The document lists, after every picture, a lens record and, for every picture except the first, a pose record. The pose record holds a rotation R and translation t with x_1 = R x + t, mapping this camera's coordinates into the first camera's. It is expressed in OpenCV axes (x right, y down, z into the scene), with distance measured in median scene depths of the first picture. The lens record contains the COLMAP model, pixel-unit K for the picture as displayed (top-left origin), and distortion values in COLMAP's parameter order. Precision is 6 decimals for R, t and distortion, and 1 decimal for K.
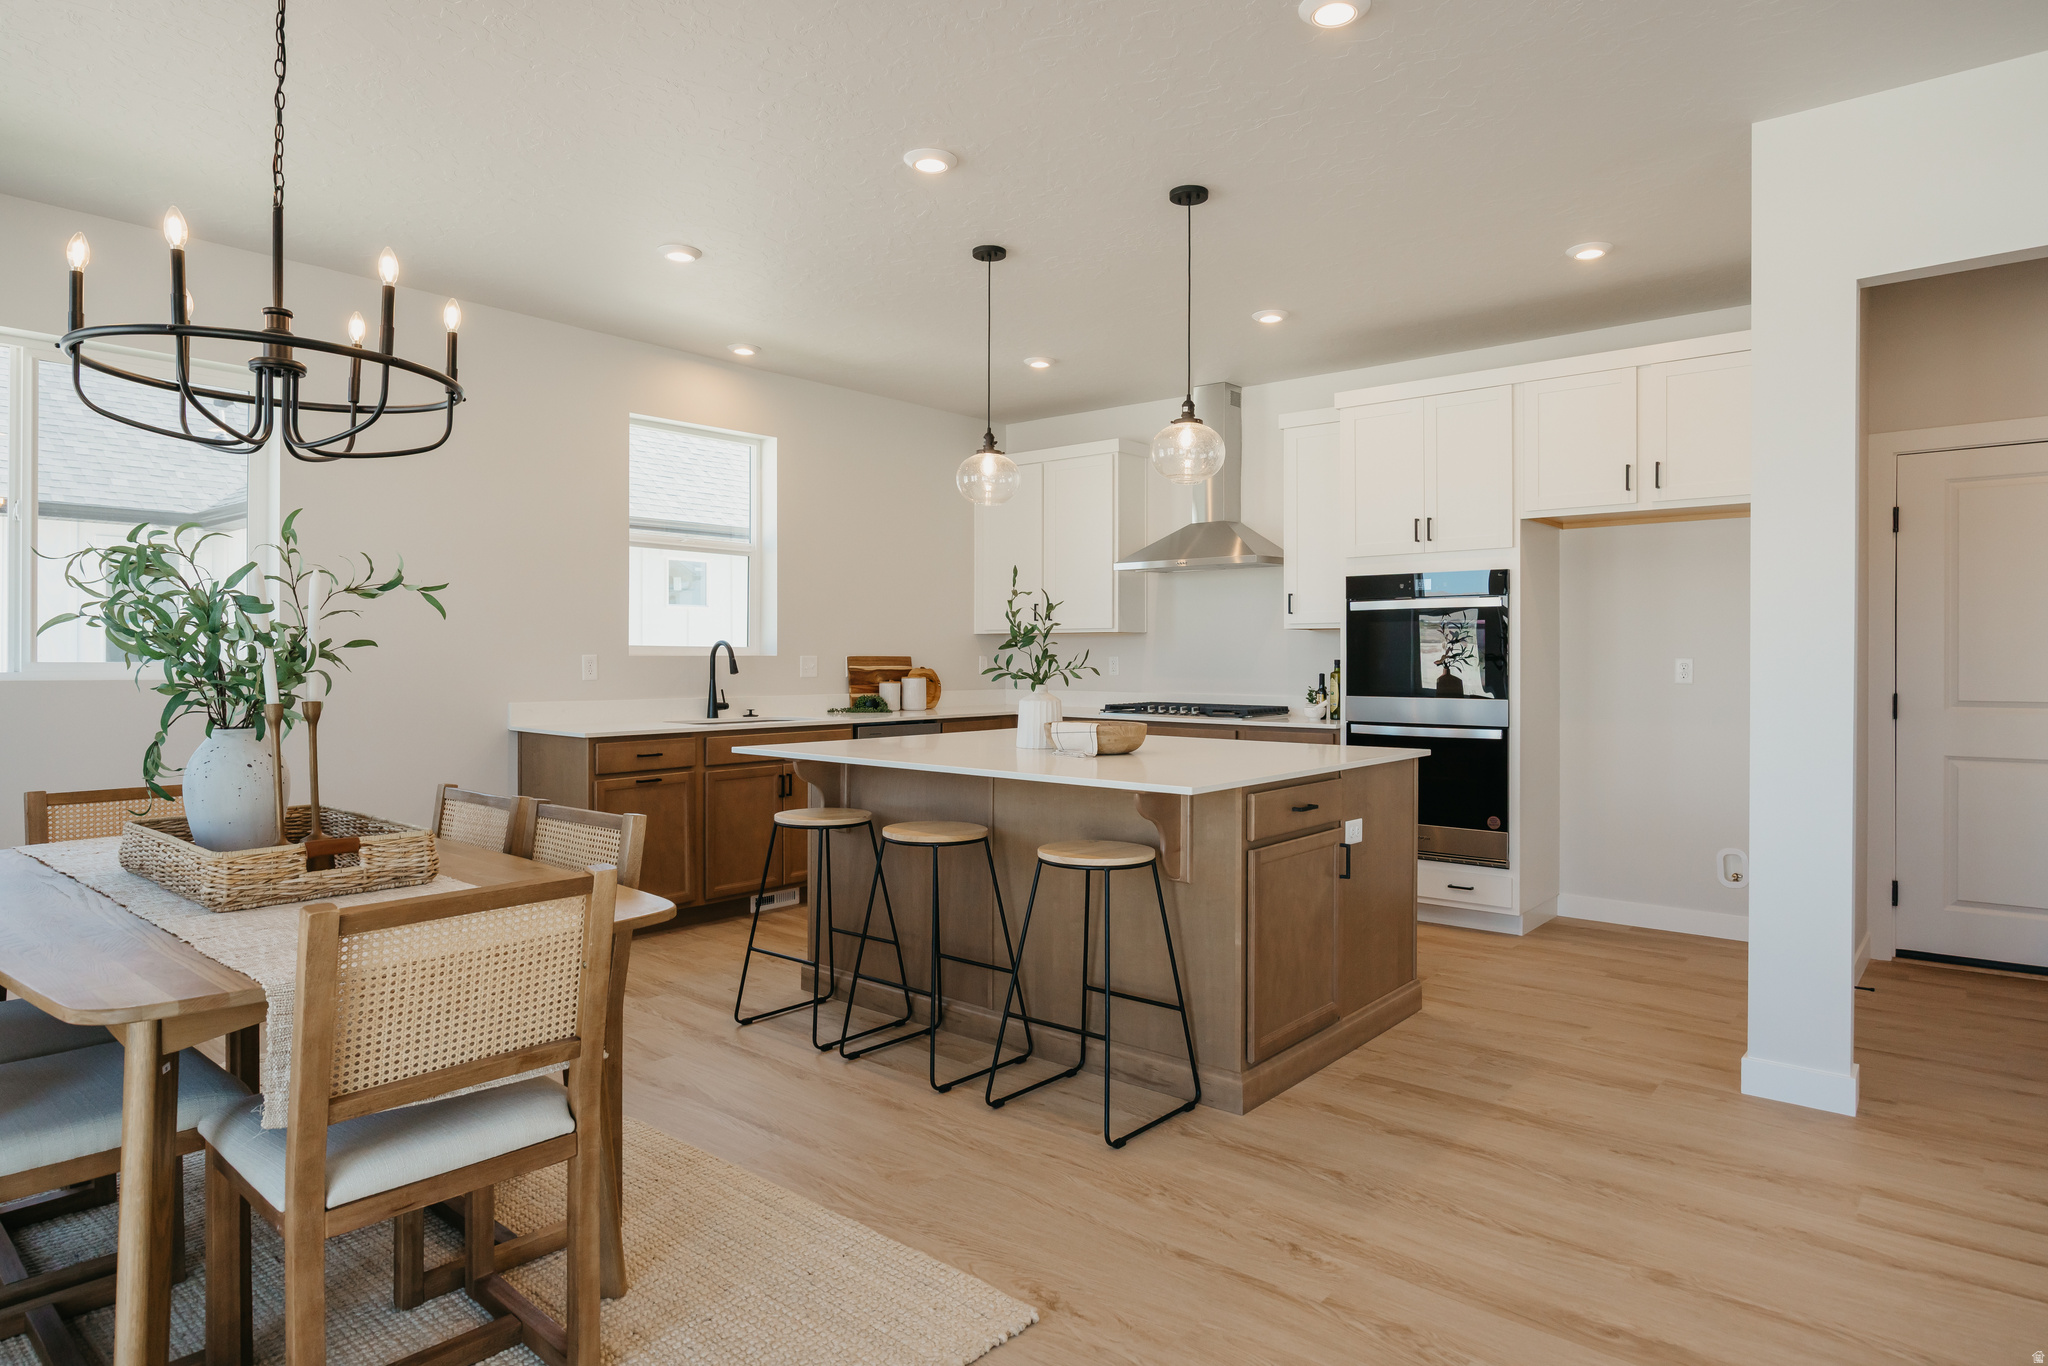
lens RADIAL K [[1184.4, 0, 1022.8], [0, 1184.4, 673.6], [0, 0, 1]] dist [0.003851, -0.000053]
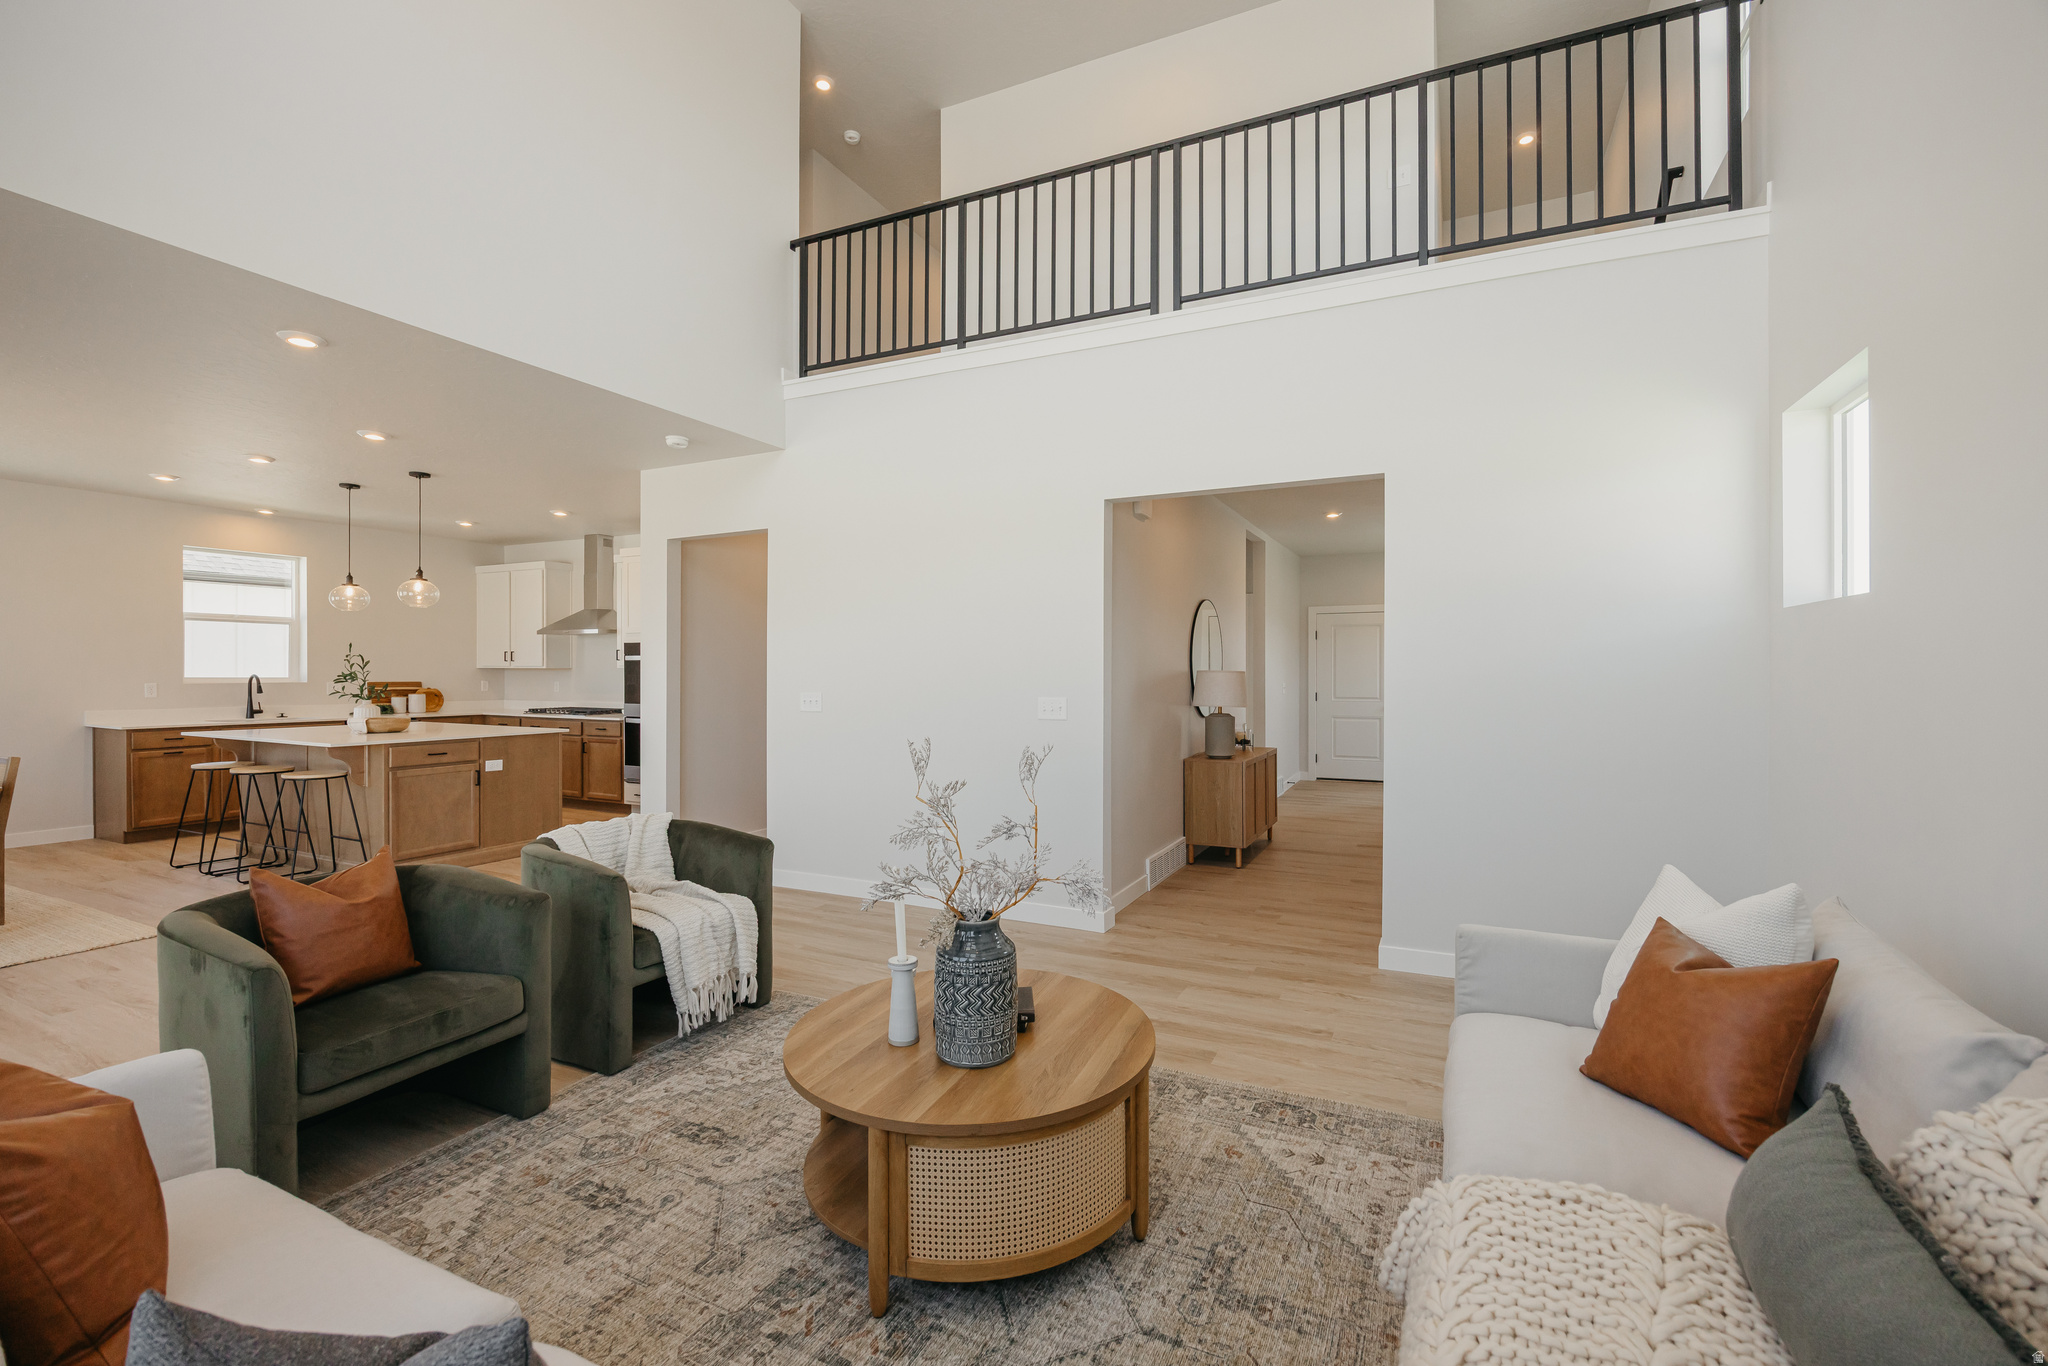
lens RADIAL K [[866.2, 0, 1023.8], [0, 866.2, 679.1], [0, 0, 1]] dist [-0.002164, -0.000244]
pose [[0.968723, -0.001130, 0.248143, 0.533305], [0.002094, 0.999991, -0.003618, -0.014035], [-0.248136, 0.004025, 0.968717, -0.530523]]
